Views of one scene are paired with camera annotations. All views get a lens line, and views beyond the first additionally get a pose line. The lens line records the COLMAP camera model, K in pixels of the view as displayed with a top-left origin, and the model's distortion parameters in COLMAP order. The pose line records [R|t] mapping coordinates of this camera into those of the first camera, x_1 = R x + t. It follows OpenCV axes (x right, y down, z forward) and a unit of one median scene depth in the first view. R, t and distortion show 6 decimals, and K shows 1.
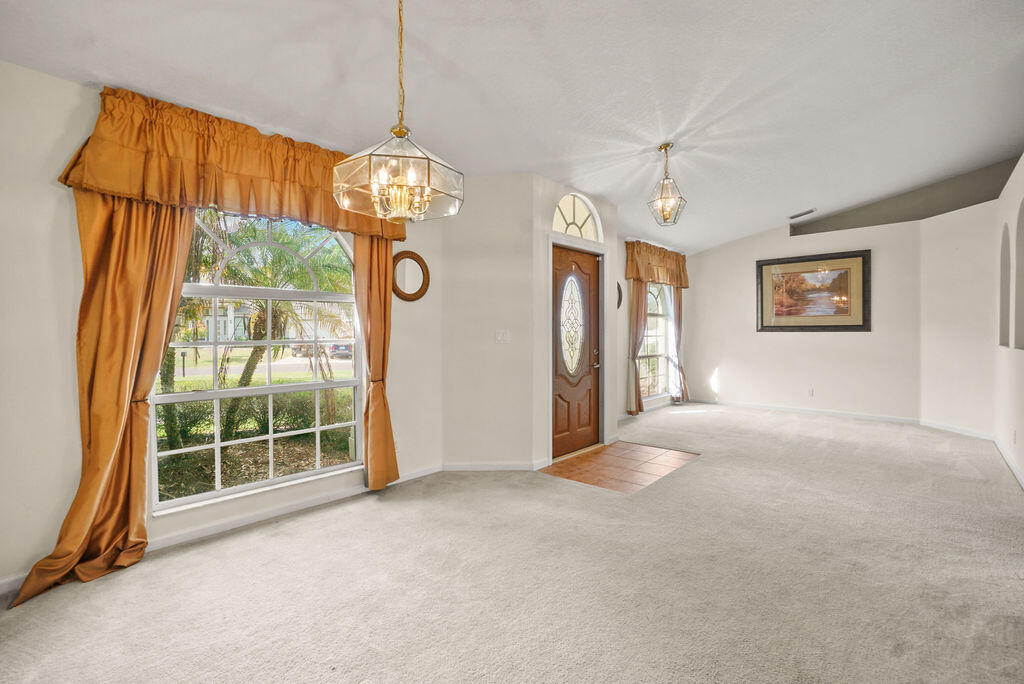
lens RADIAL K [[455.7, 0, 506.7], [0, 455.7, 336.7], [0, 0, 1]] dist [-0.023753, 0.007748]
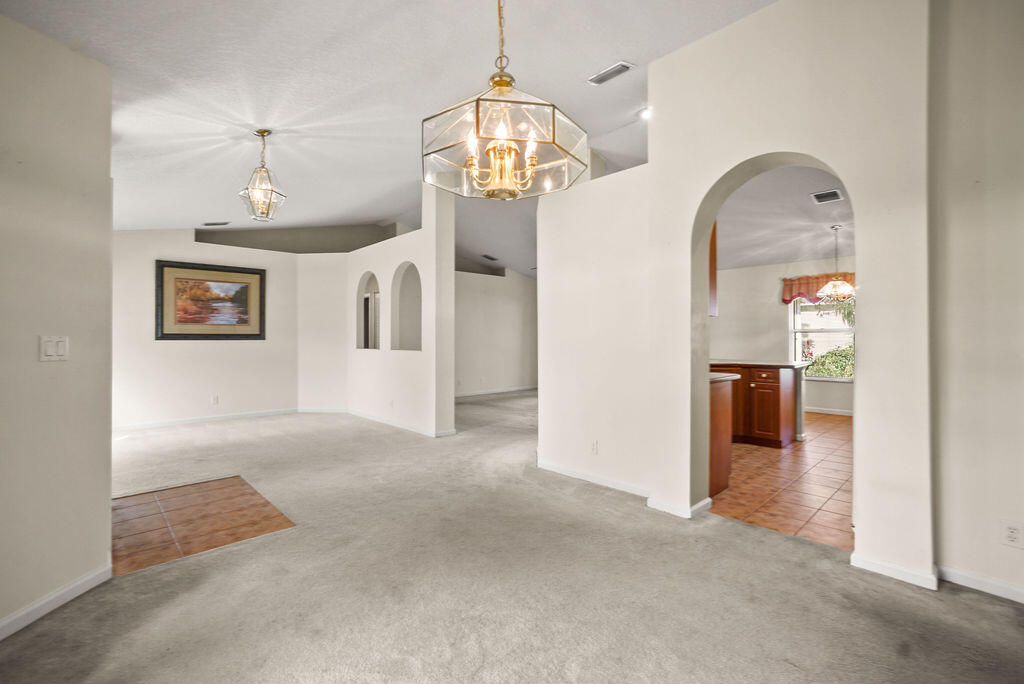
lens RADIAL K [[455.7, 0, 503.3], [0, 455.7, 333.5], [0, 0, 1]] dist [-0.023753, 0.007748]
pose [[0.072738, 0.014177, 0.997250, -0.405077], [0.013087, 0.999799, -0.015168, -0.002135], [-0.997265, 0.014154, 0.072538, 0.379649]]
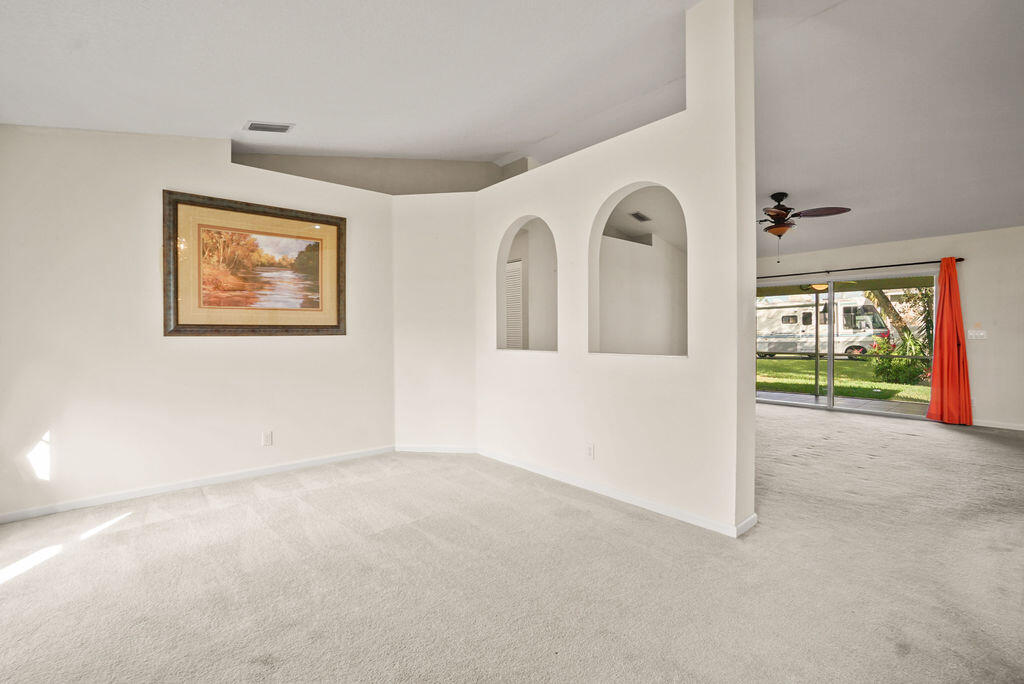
lens RADIAL K [[455.7, 0, 503.3], [0, 455.7, 335.5], [0, 0, 1]] dist [-0.023753, 0.007748]
pose [[0.120296, -0.001195, 0.992737, 0.168641], [0.015680, 0.999877, -0.000697, -0.007599], [-0.992614, 0.015650, 0.120300, 0.851779]]
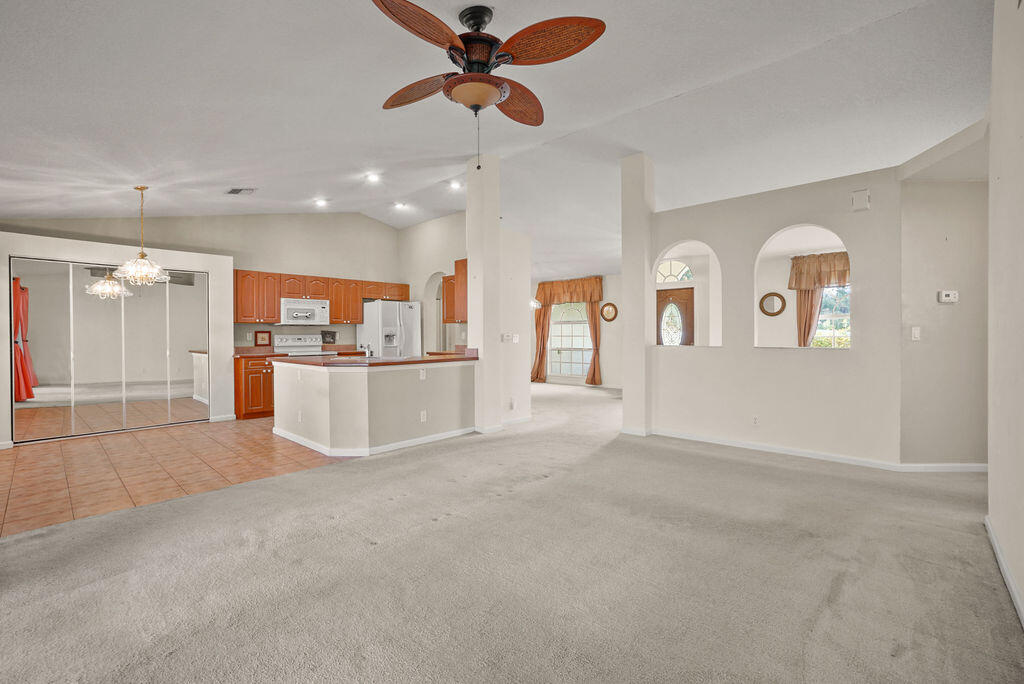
lens RADIAL K [[455.7, 0, 509.9], [0, 455.7, 340.0], [0, 0, 1]] dist [-0.023753, 0.007748]
pose [[0.013152, 0.014217, -0.999812, 1.940677], [-0.008578, 0.999864, 0.014105, -0.001366], [0.999877, 0.008391, 0.013273, 0.295220]]
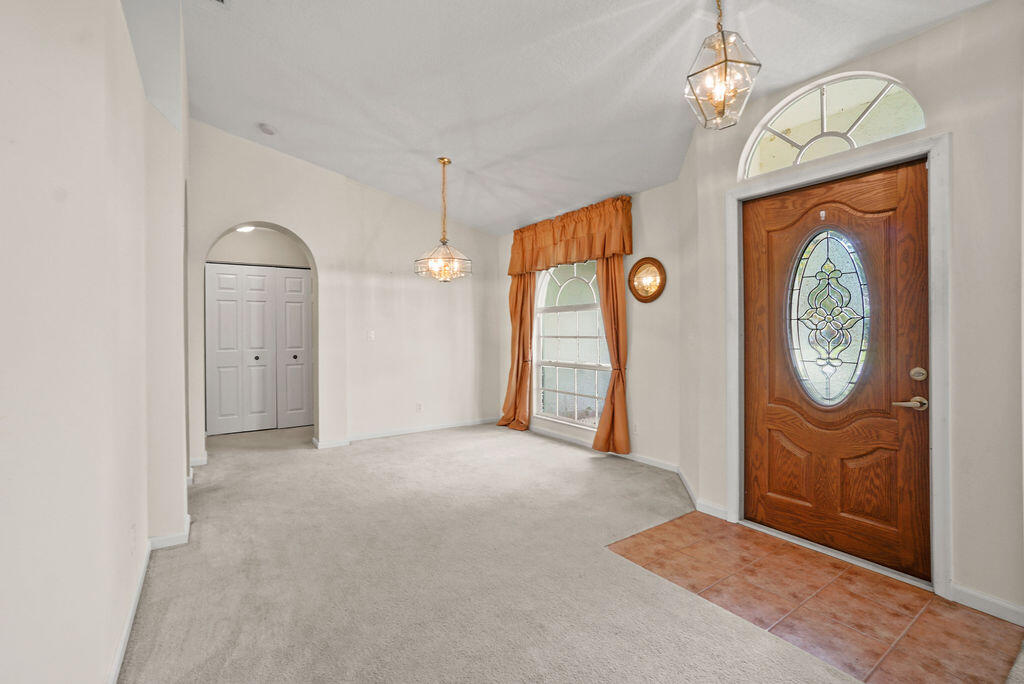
lens RADIAL K [[455.7, 0, 504.1], [0, 455.7, 334.4], [0, 0, 1]] dist [-0.023753, 0.007748]
pose [[-0.224516, 0.011828, -0.974399, 0.738771], [-0.003181, 0.999912, 0.012871, -0.011109], [0.974465, 0.005989, -0.224459, 0.712641]]
